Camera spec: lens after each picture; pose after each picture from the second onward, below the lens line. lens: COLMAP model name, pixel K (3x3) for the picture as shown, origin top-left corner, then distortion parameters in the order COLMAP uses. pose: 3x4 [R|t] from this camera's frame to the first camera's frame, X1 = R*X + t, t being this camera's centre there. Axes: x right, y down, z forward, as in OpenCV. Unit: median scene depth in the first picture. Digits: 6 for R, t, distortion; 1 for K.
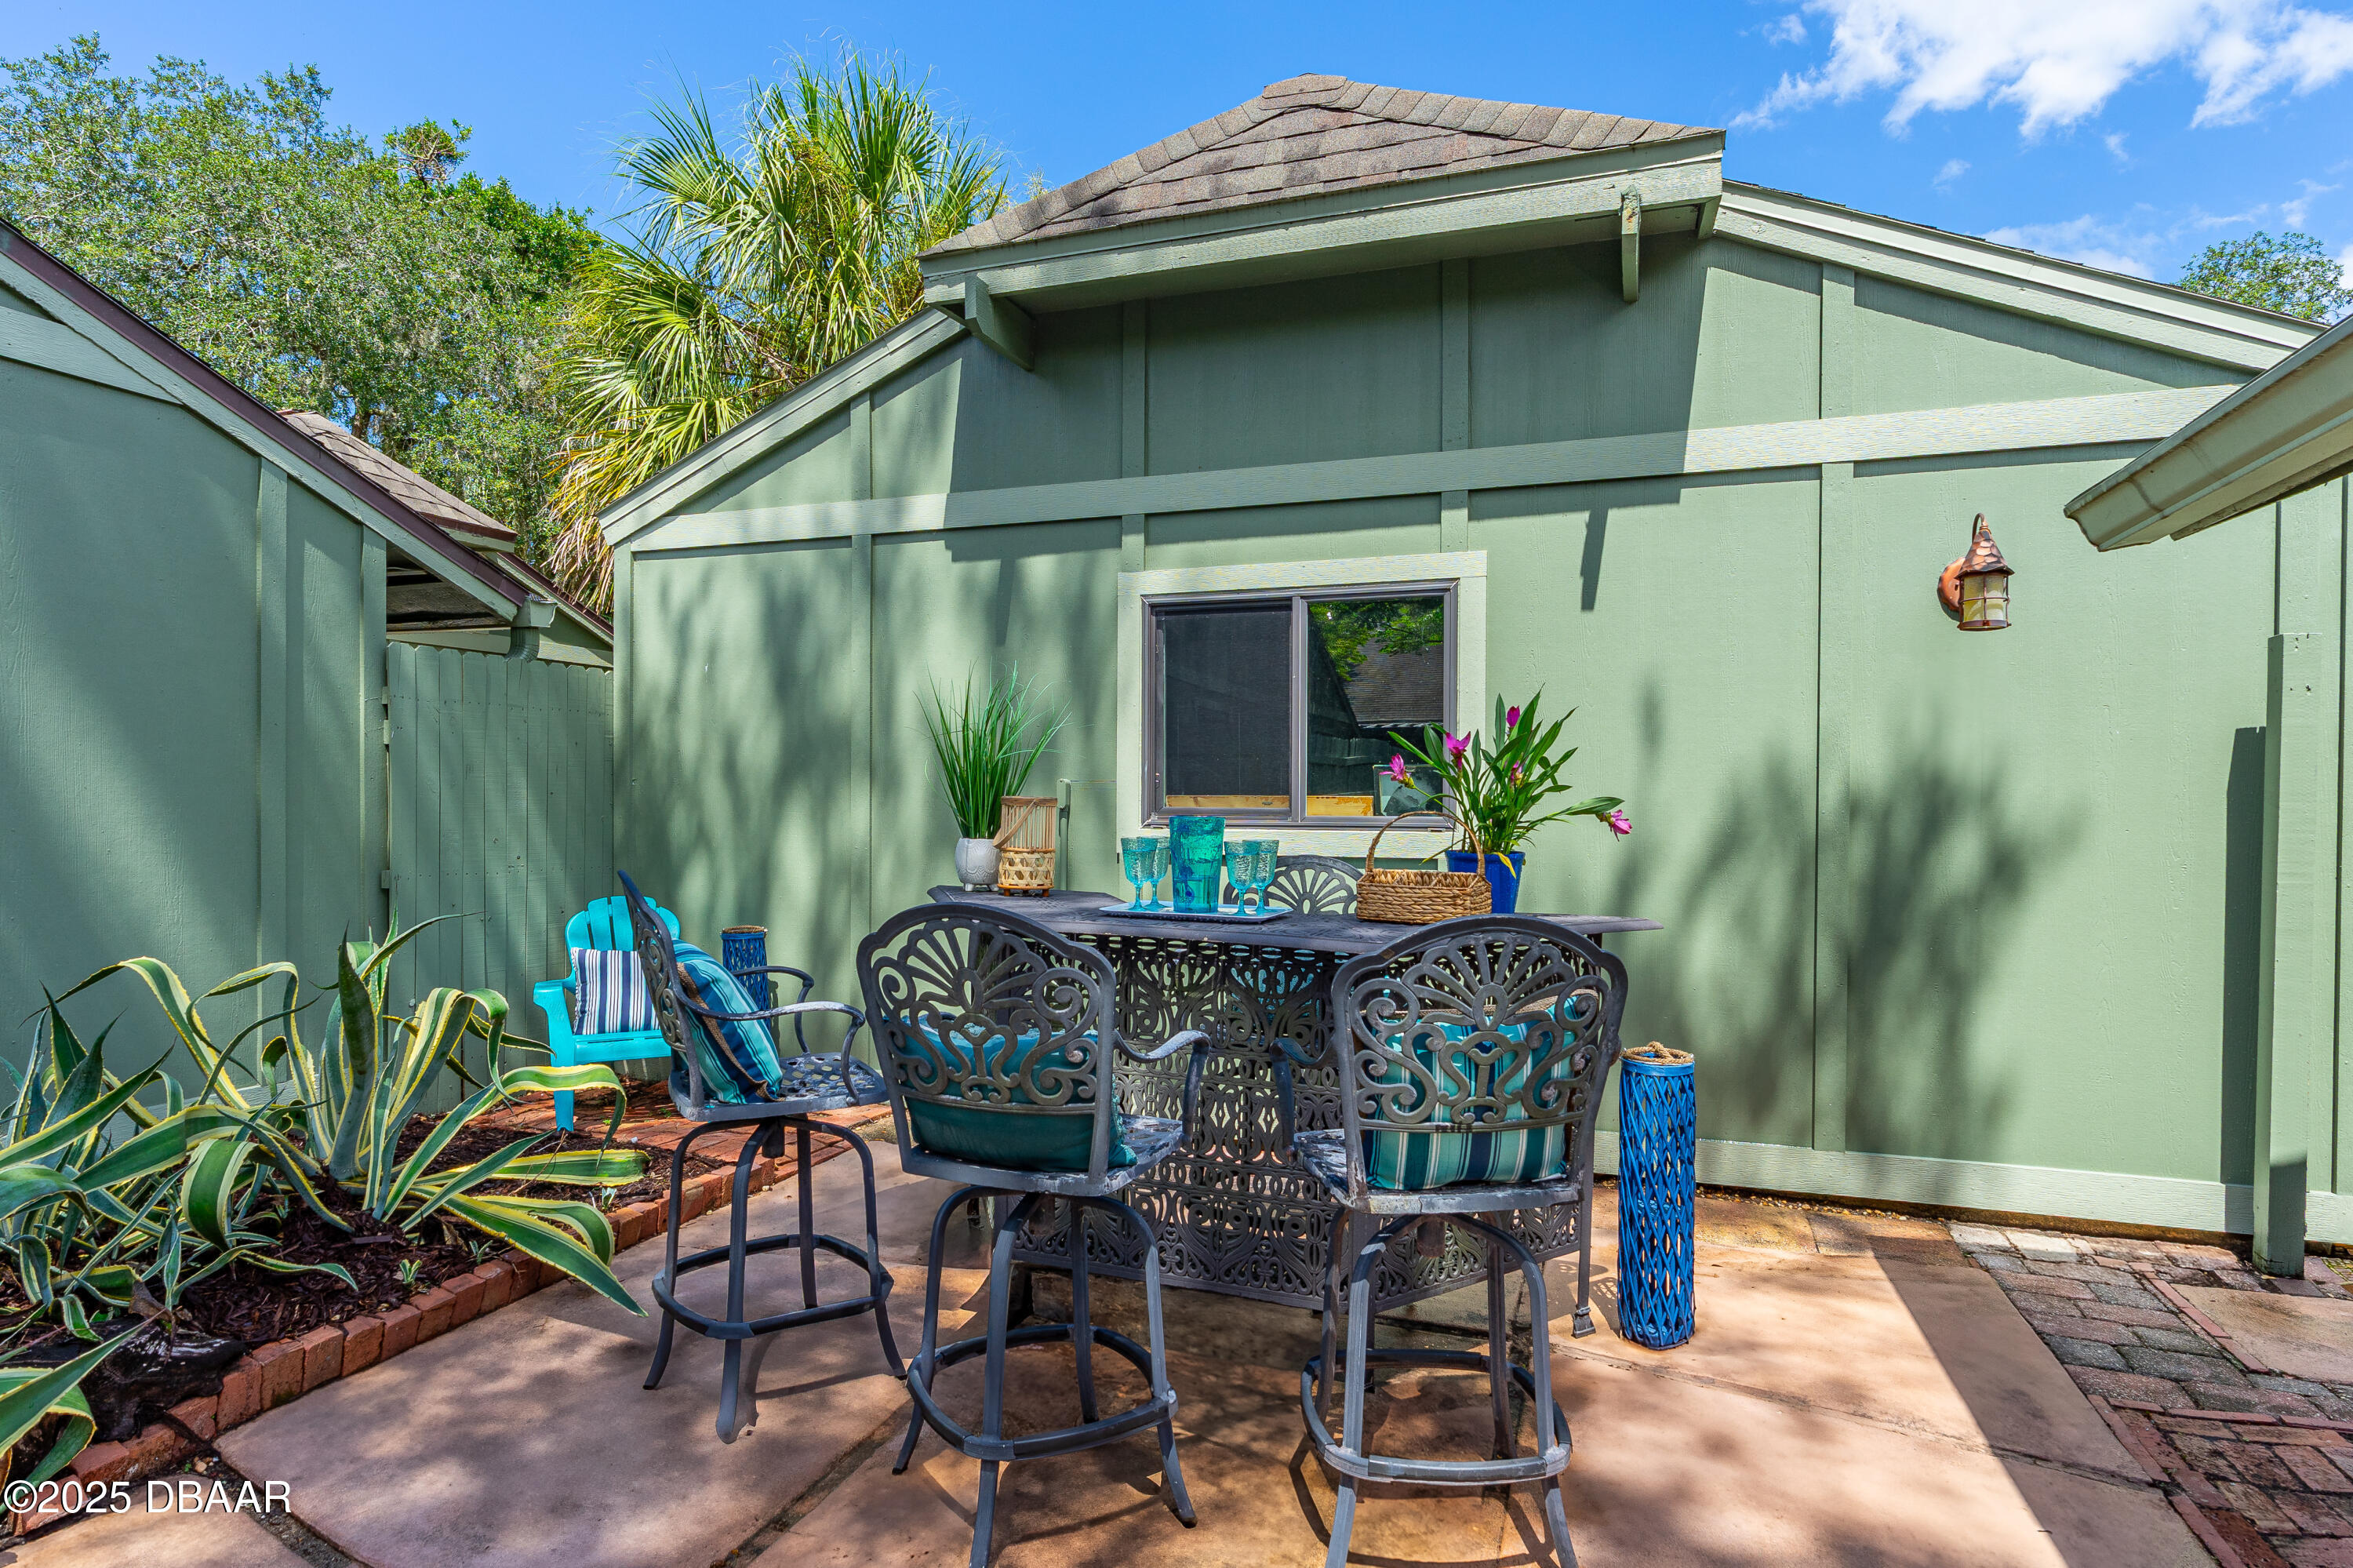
lens RADIAL K [[1151.2, 0, 1176.5], [0, 1151.2, 784.0], [0, 0, 1]] dist [-0.000683, -0.000072]
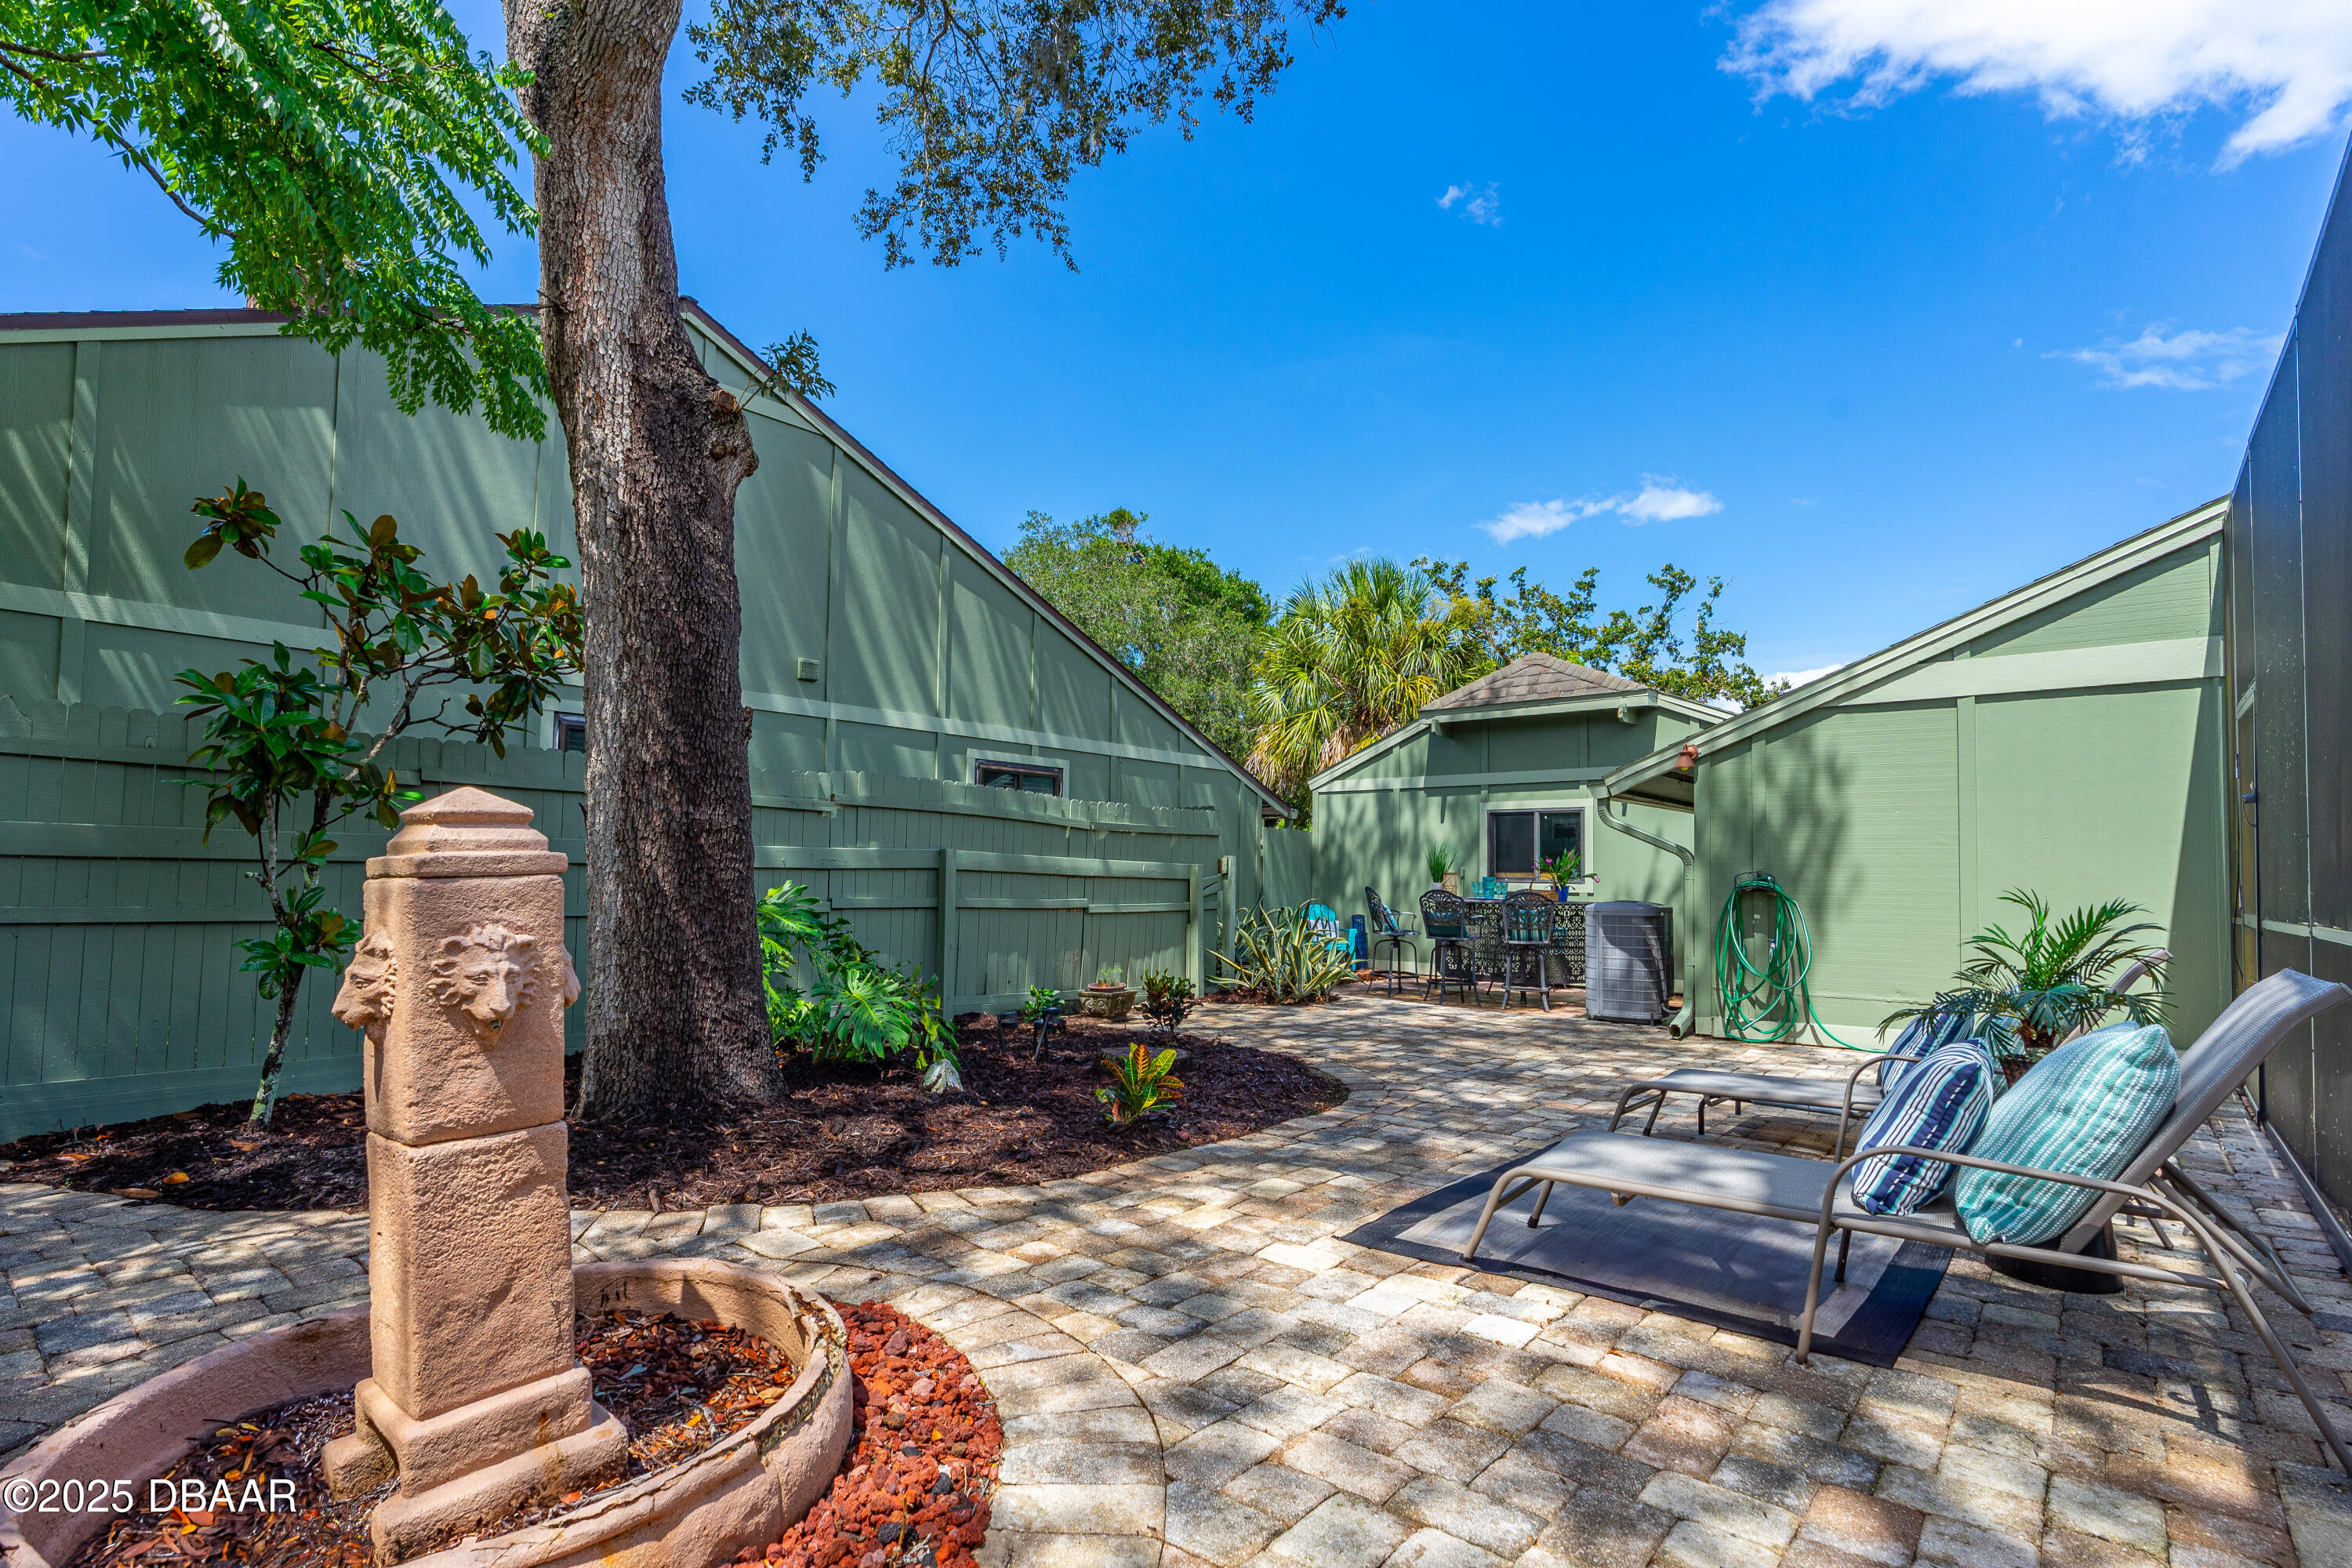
lens RADIAL K [[1150.6, 0, 1176.0], [0, 1150.6, 784.0], [0, 0, 1]] dist [-0.000683, -0.000072]
pose [[0.937414, -0.010271, -0.348066, 0.293009], [-0.013238, 0.997791, -0.065097, -0.017180], [0.347966, 0.065630, 0.935207, -2.427579]]
